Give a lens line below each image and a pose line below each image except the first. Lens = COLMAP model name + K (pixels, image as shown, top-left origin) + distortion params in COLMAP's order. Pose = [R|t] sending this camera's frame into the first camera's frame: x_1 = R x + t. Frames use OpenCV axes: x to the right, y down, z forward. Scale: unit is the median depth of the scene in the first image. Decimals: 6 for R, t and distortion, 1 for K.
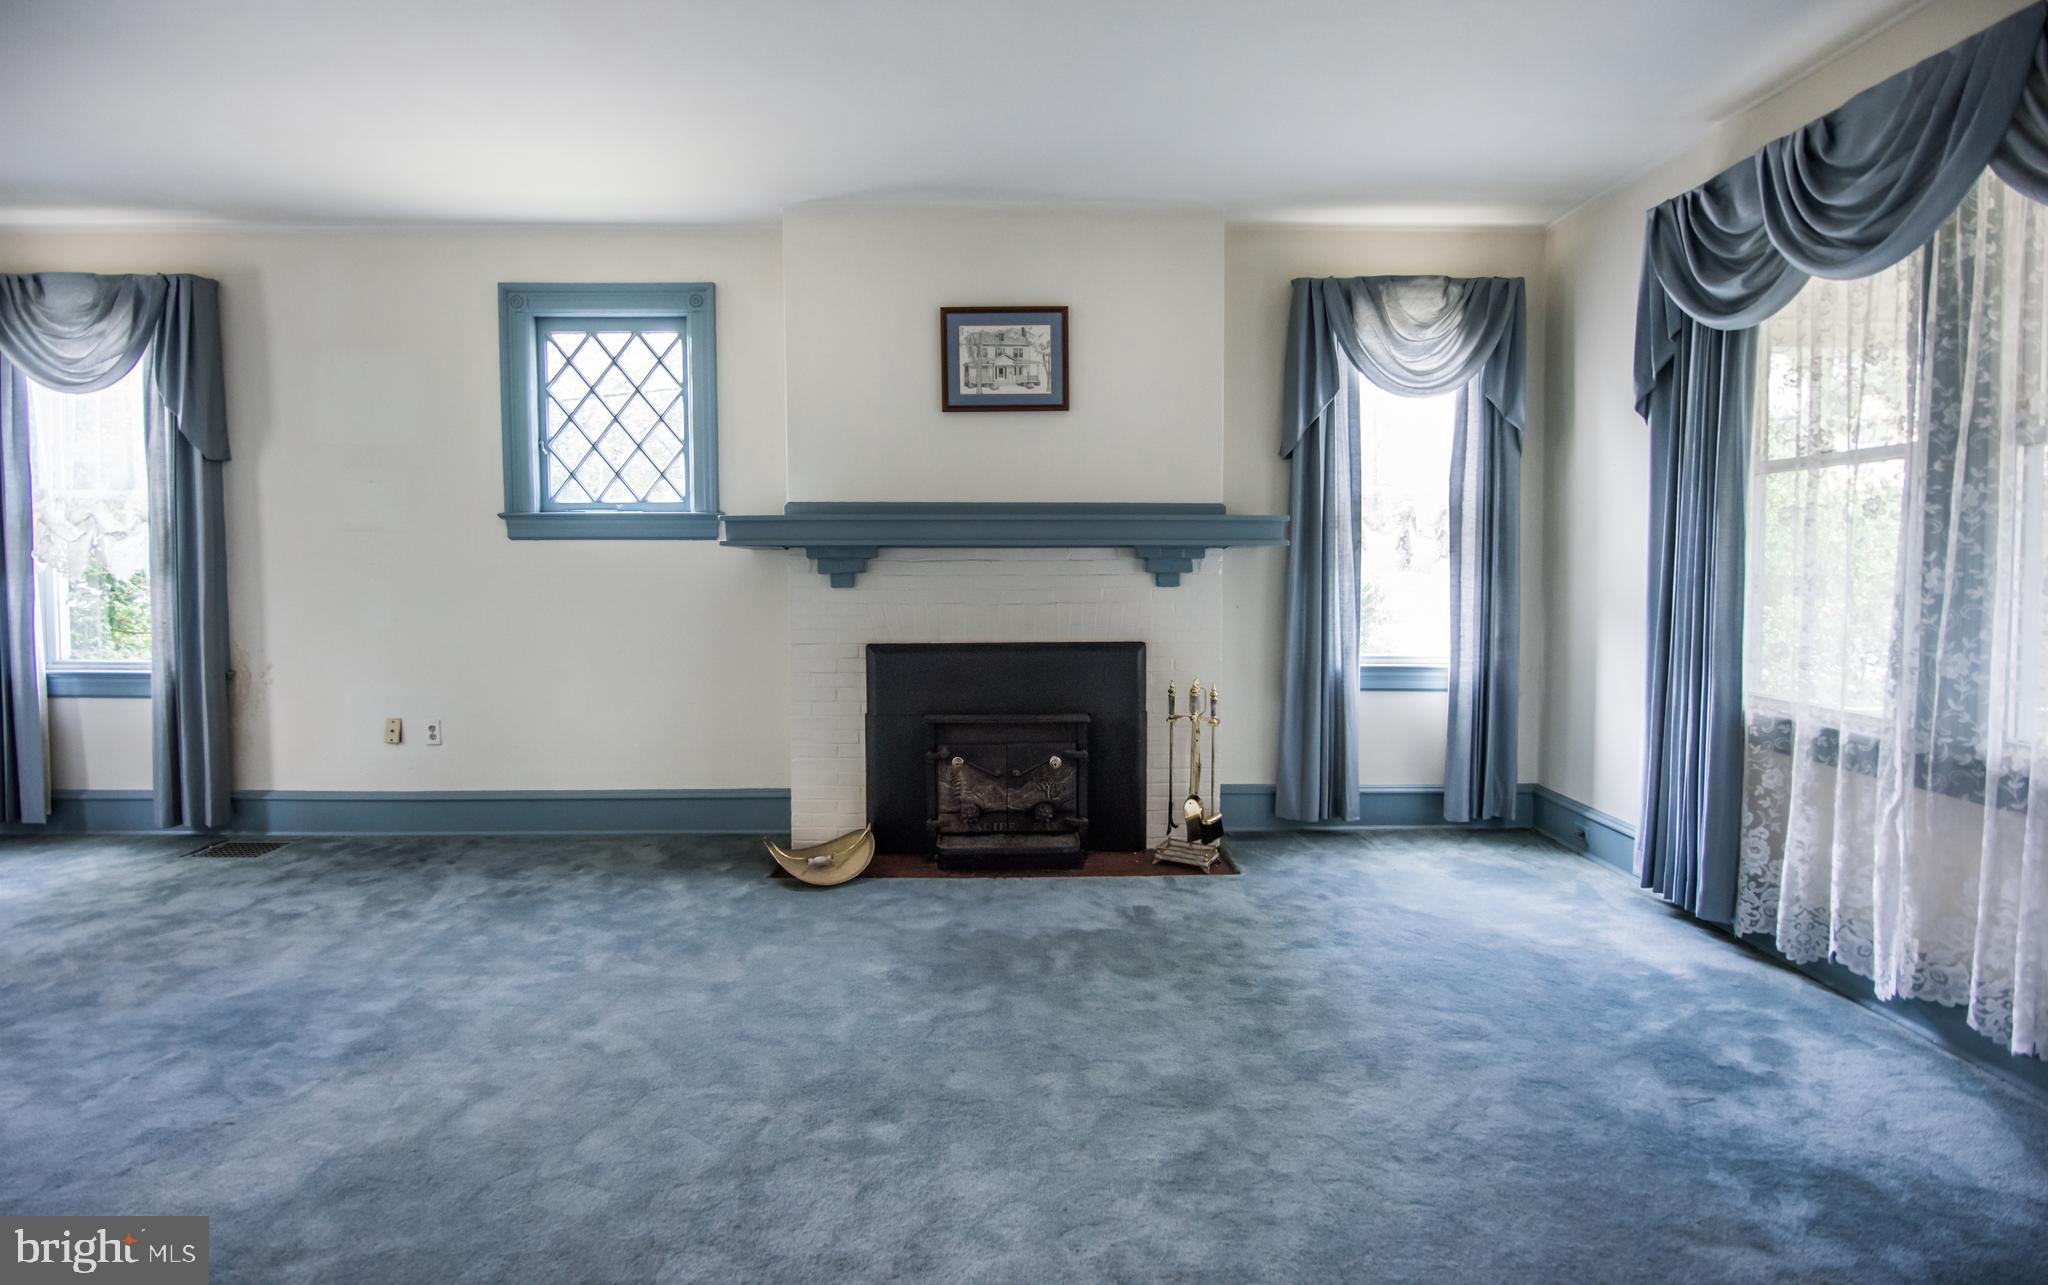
lens RADIAL K [[1006.9, 0, 1023.0], [0, 1006.9, 601.5], [0, 0, 1]] dist [-0.019347, -0.000073]
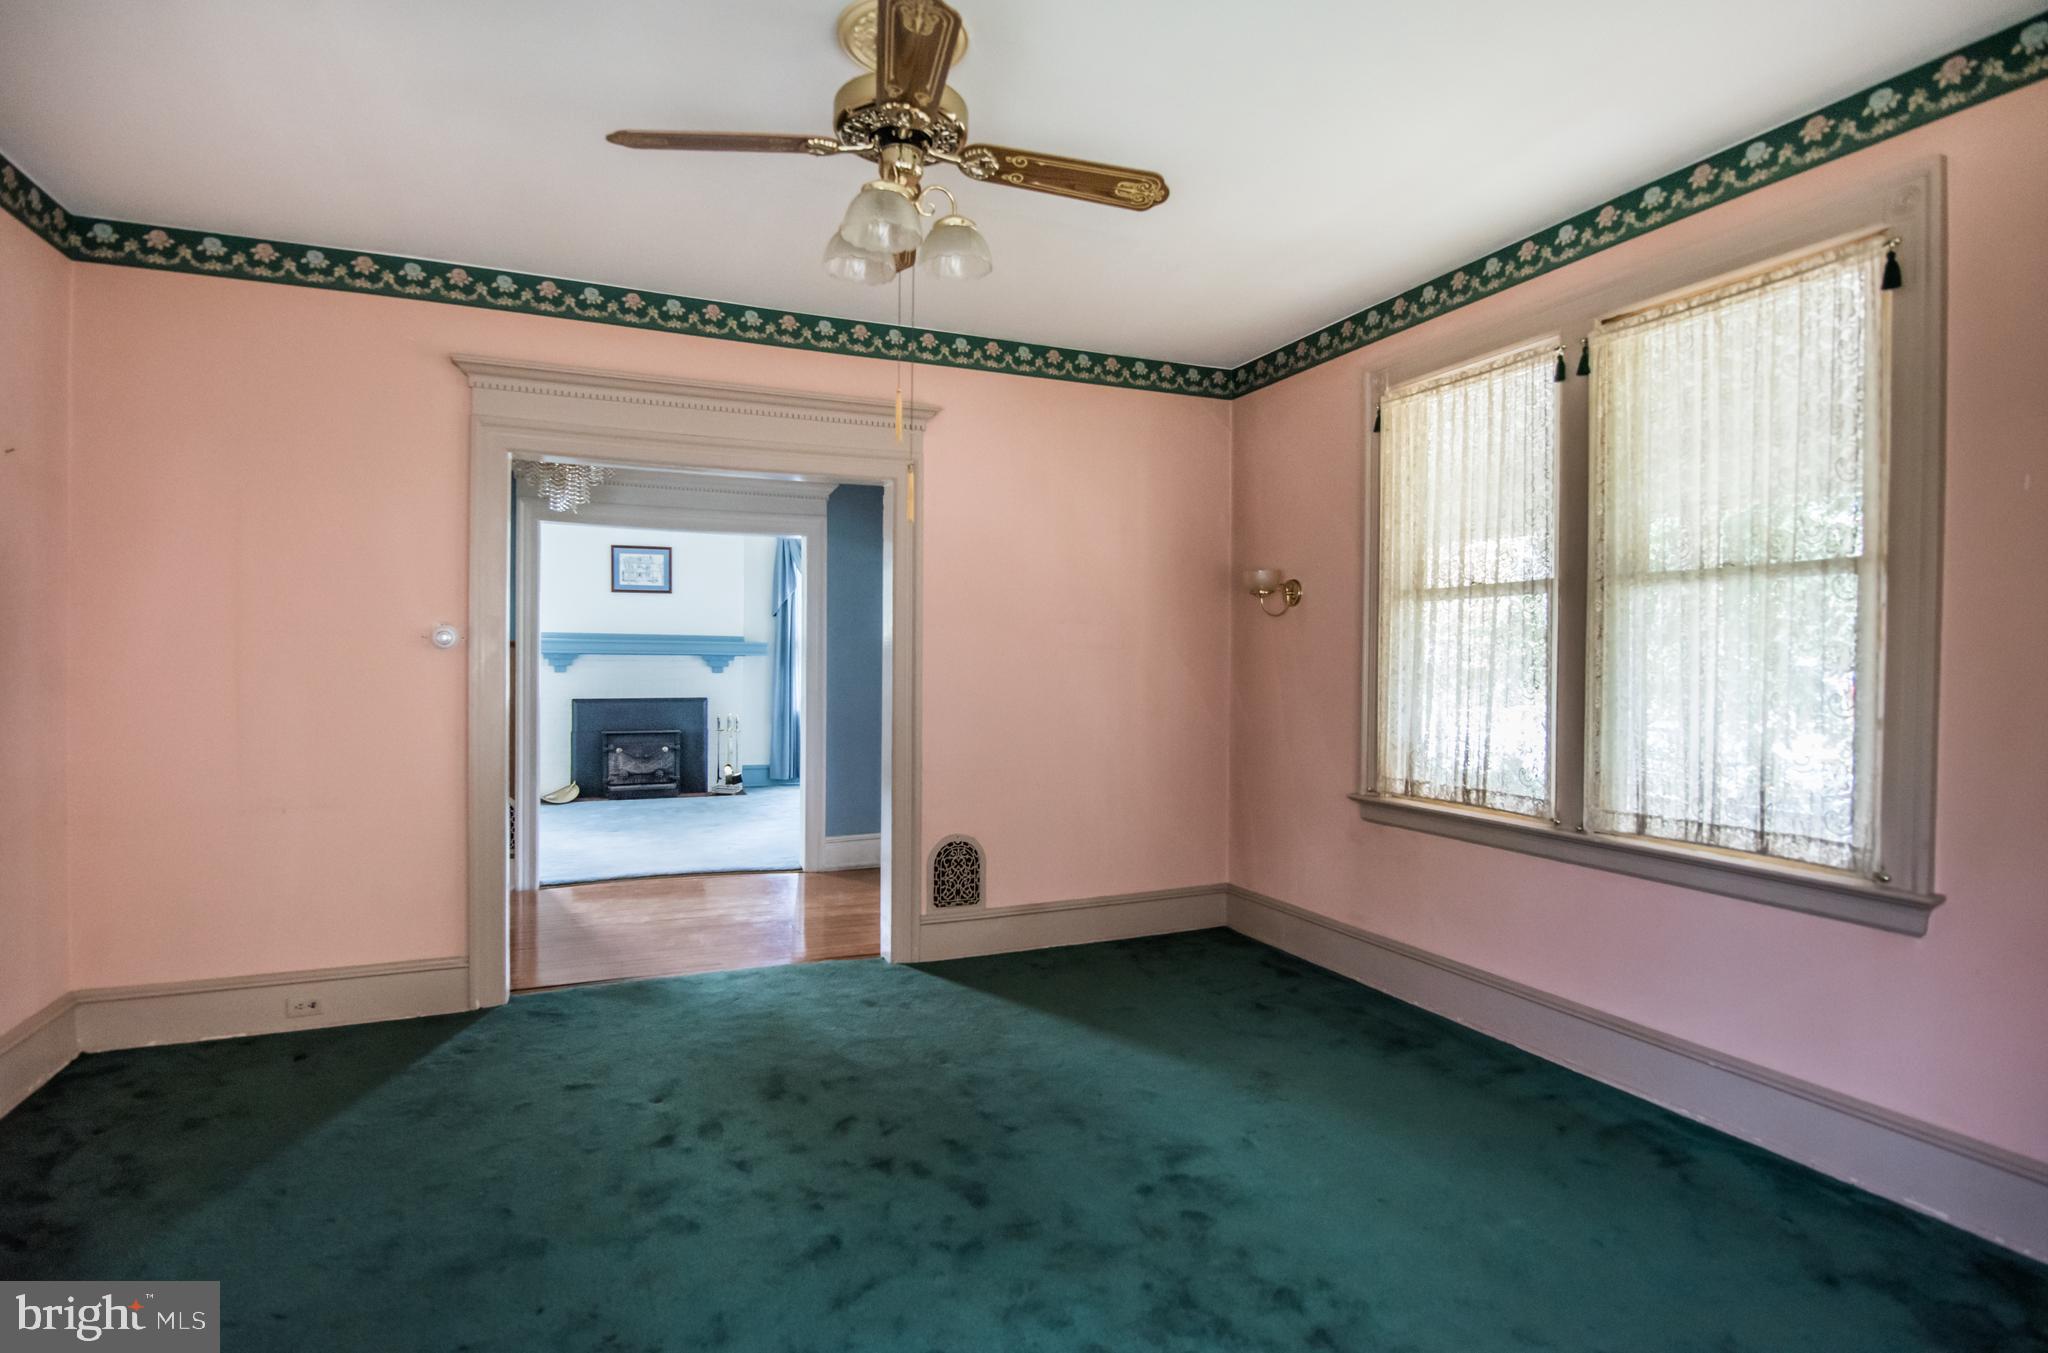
lens RADIAL K [[1063.6, 0, 1024.0], [0, 1063.6, 676.5], [0, 0, 1]] dist [-0.001112, -0.000052]
pose [[0.926284, 0.007017, 0.376762, -0.117828], [0.005028, 0.999507, -0.030976, 0.070169], [-0.376793, 0.030587, 0.925792, -1.463971]]
